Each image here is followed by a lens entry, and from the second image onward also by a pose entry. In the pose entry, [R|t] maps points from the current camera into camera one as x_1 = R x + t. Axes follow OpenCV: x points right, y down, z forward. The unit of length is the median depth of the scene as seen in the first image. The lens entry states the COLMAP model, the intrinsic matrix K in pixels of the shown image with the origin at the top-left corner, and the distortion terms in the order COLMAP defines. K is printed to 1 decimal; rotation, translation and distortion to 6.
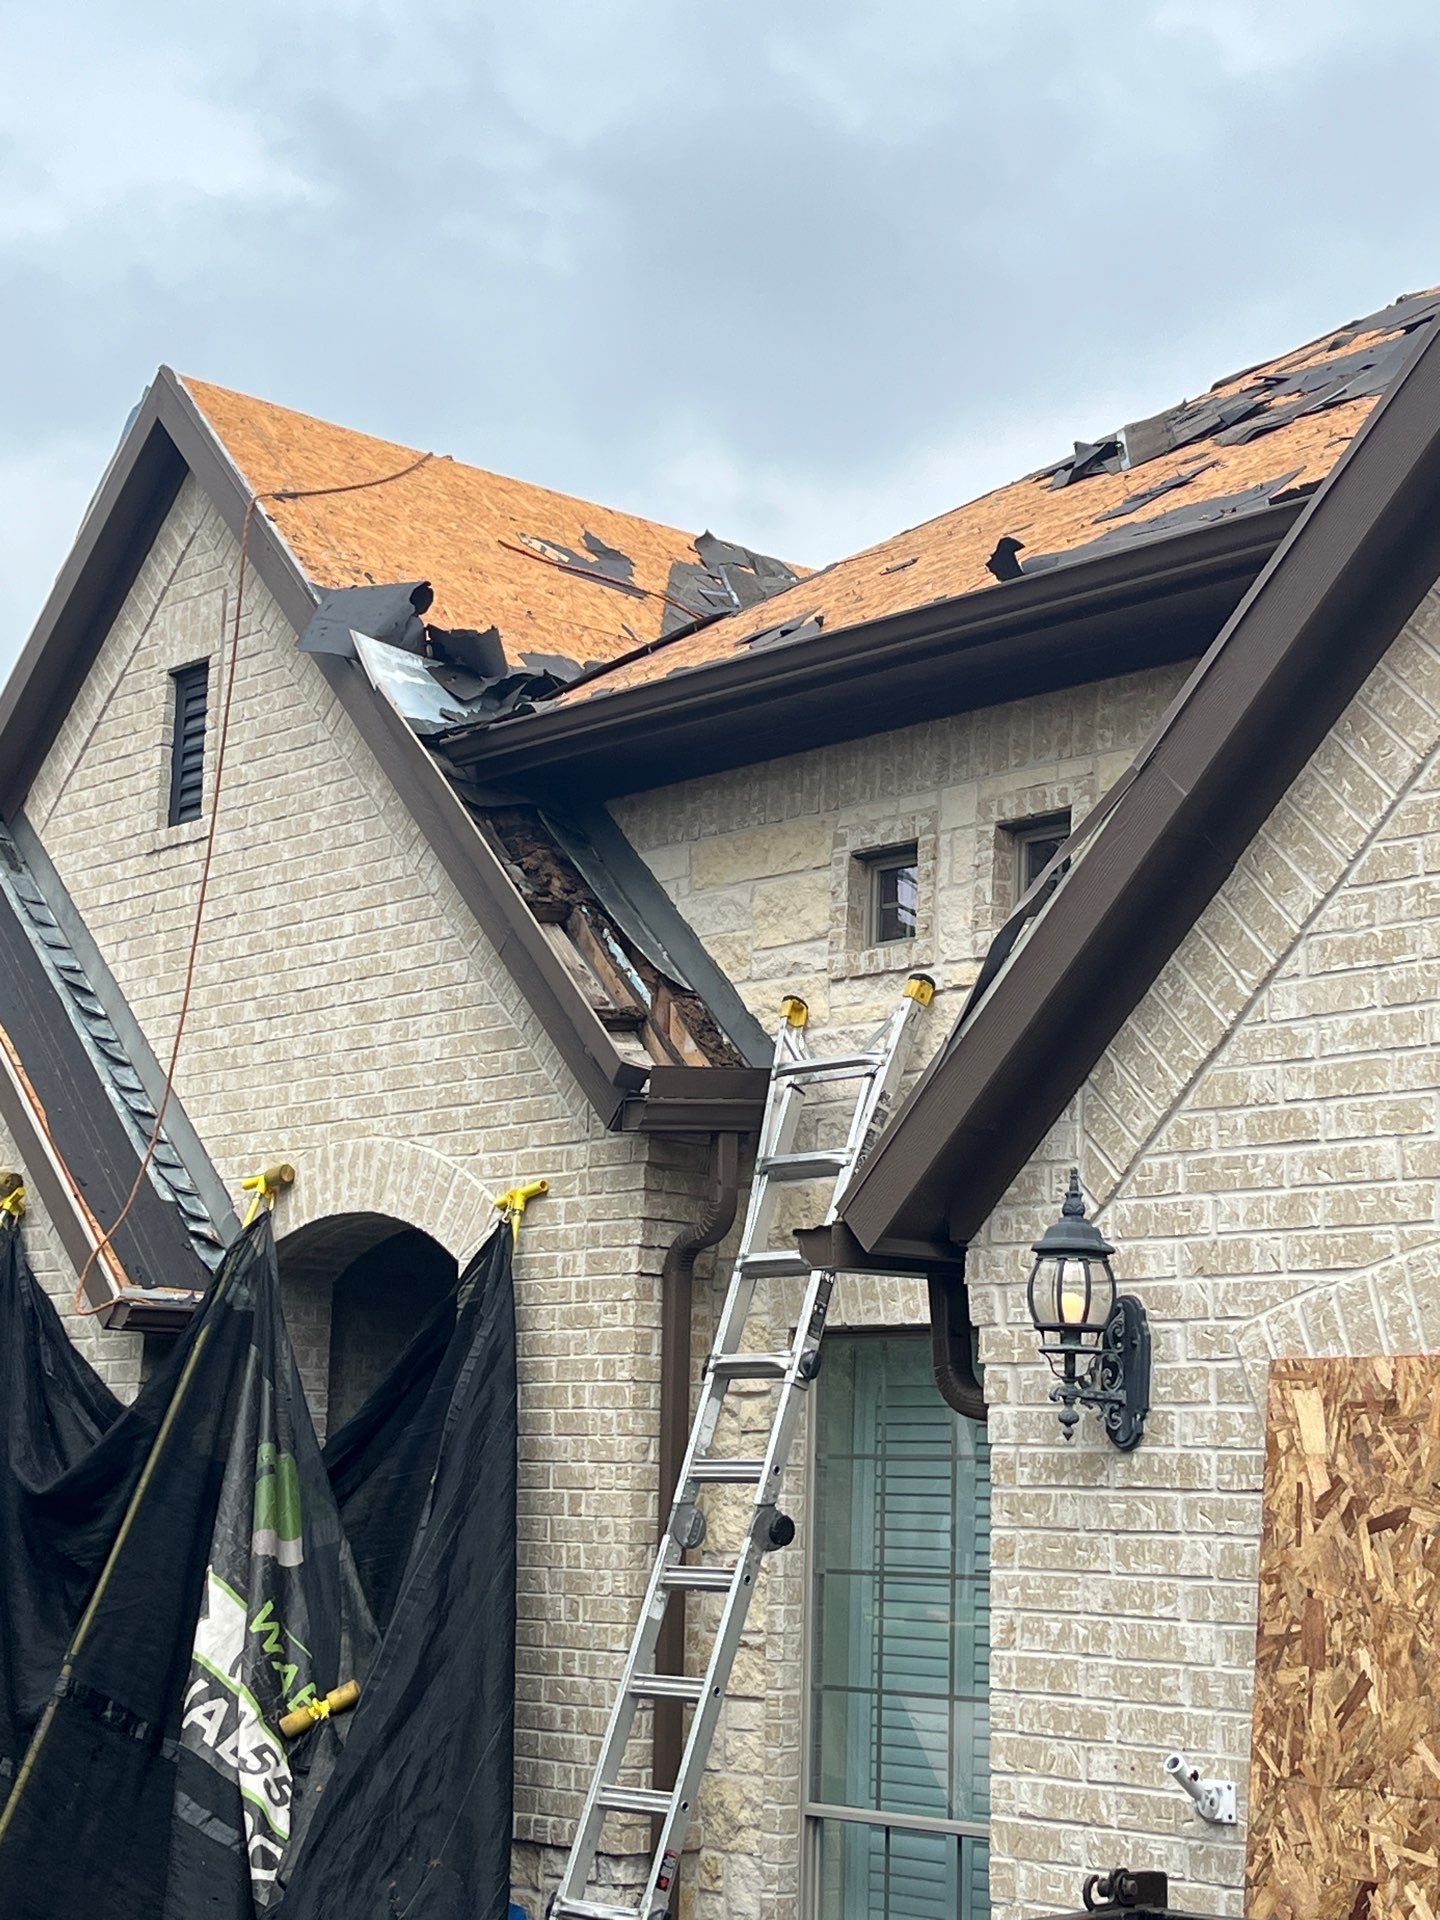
lens RADIAL K [[3860.1, 0, 720.0], [0, 3860.1, 960.0], [0, 0, 1]] dist [0.110722, -0.098295]
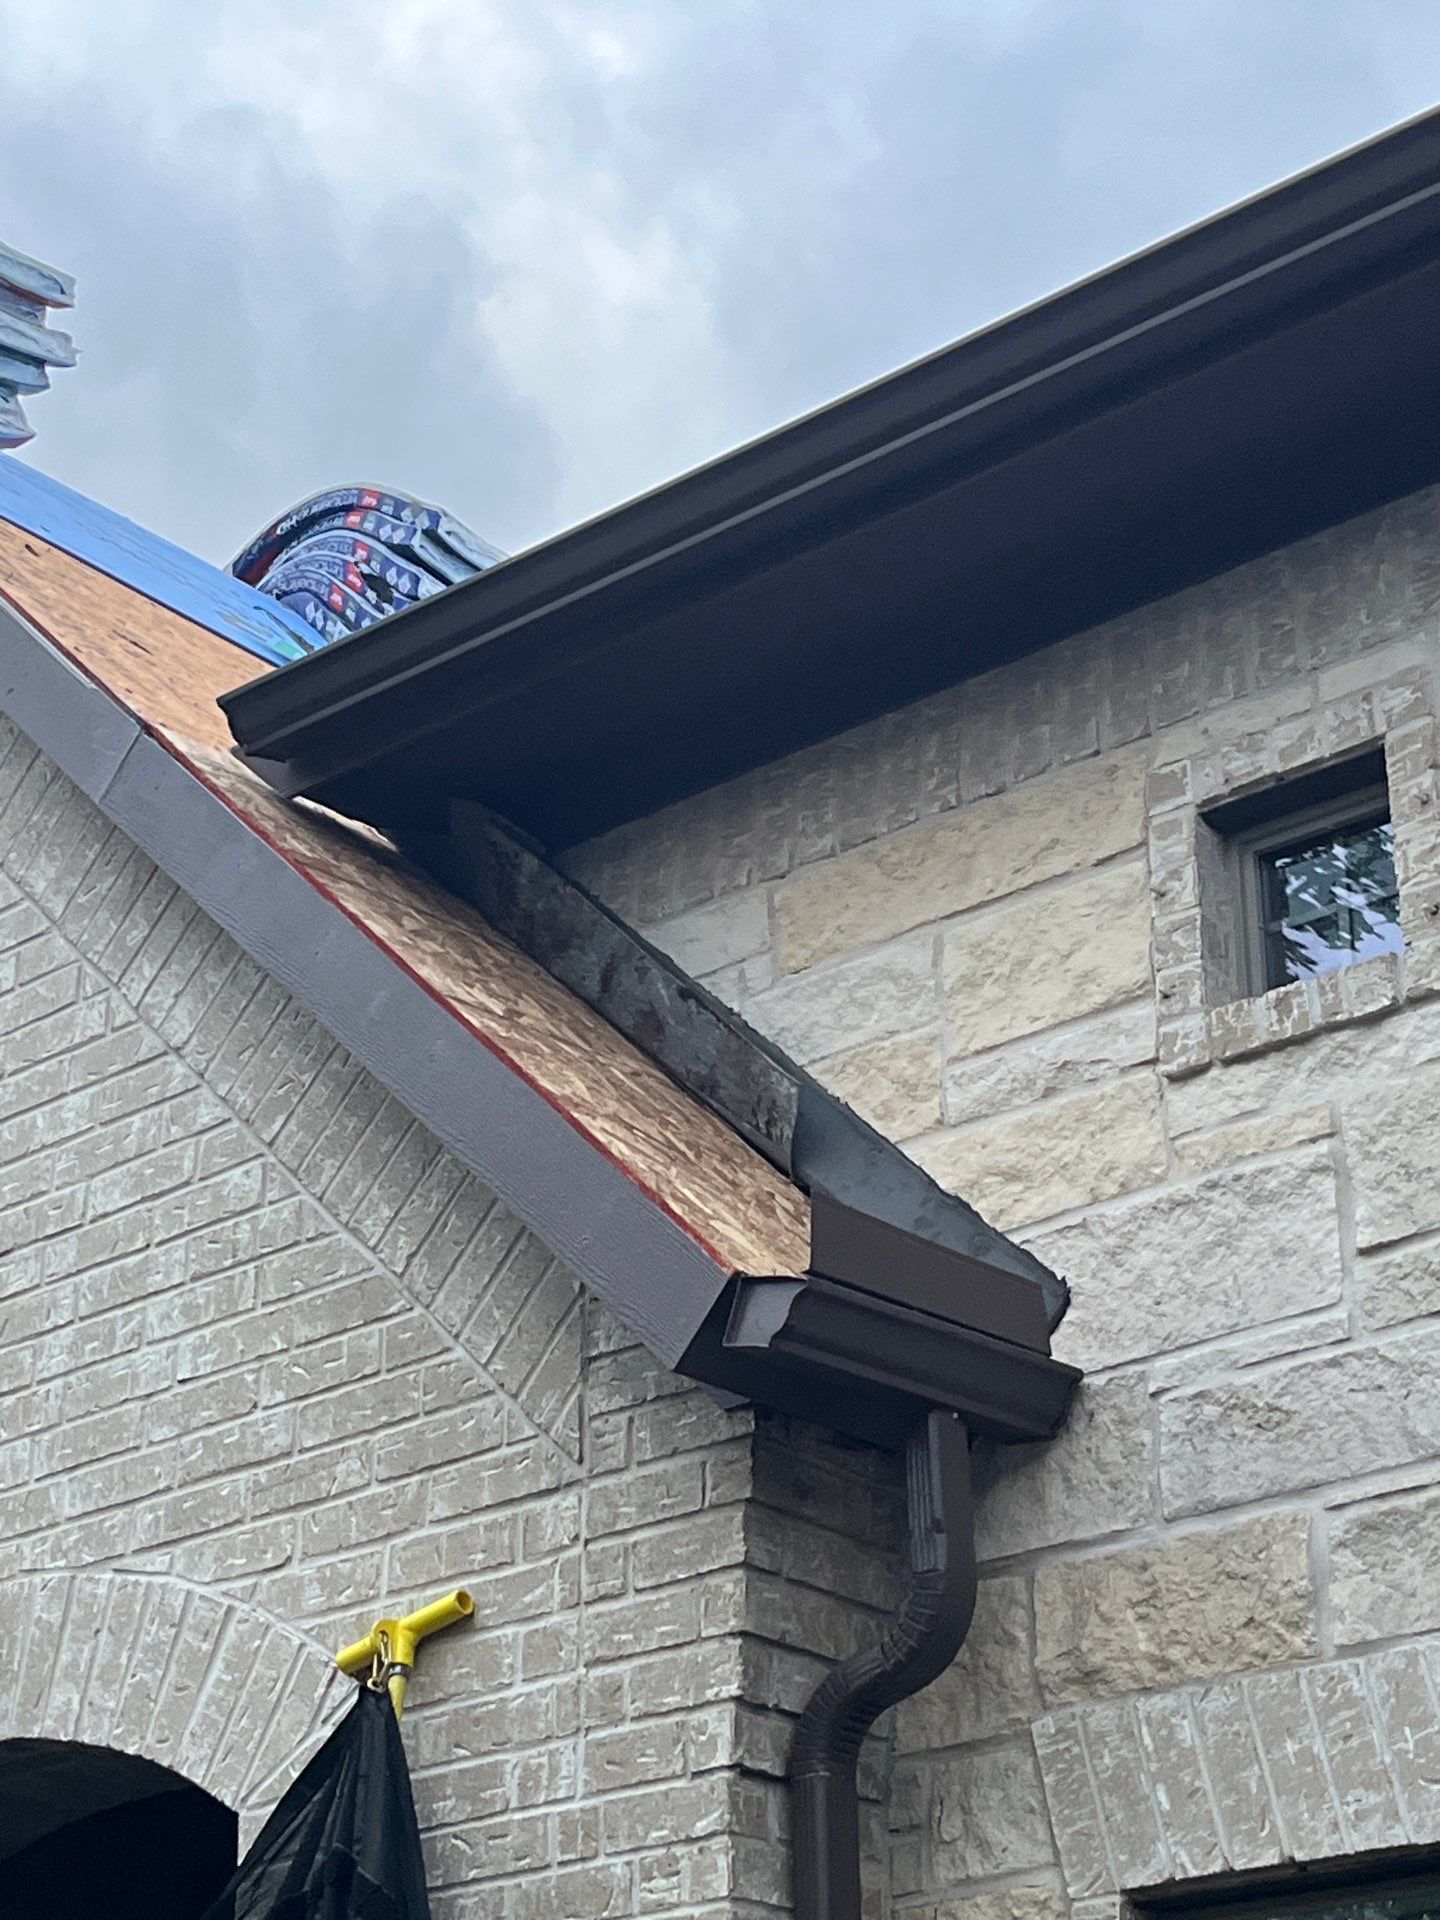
lens RADIAL K [[3860.1, 0, 720.0], [0, 3860.1, 960.0], [0, 0, 1]] dist [0.110722, -0.098295]
pose [[0.986978, 0.033912, 0.157238, -0.088929], [0.011075, 0.960878, -0.276750, 0.110520], [-0.160471, 0.274888, 0.947990, 0.573824]]
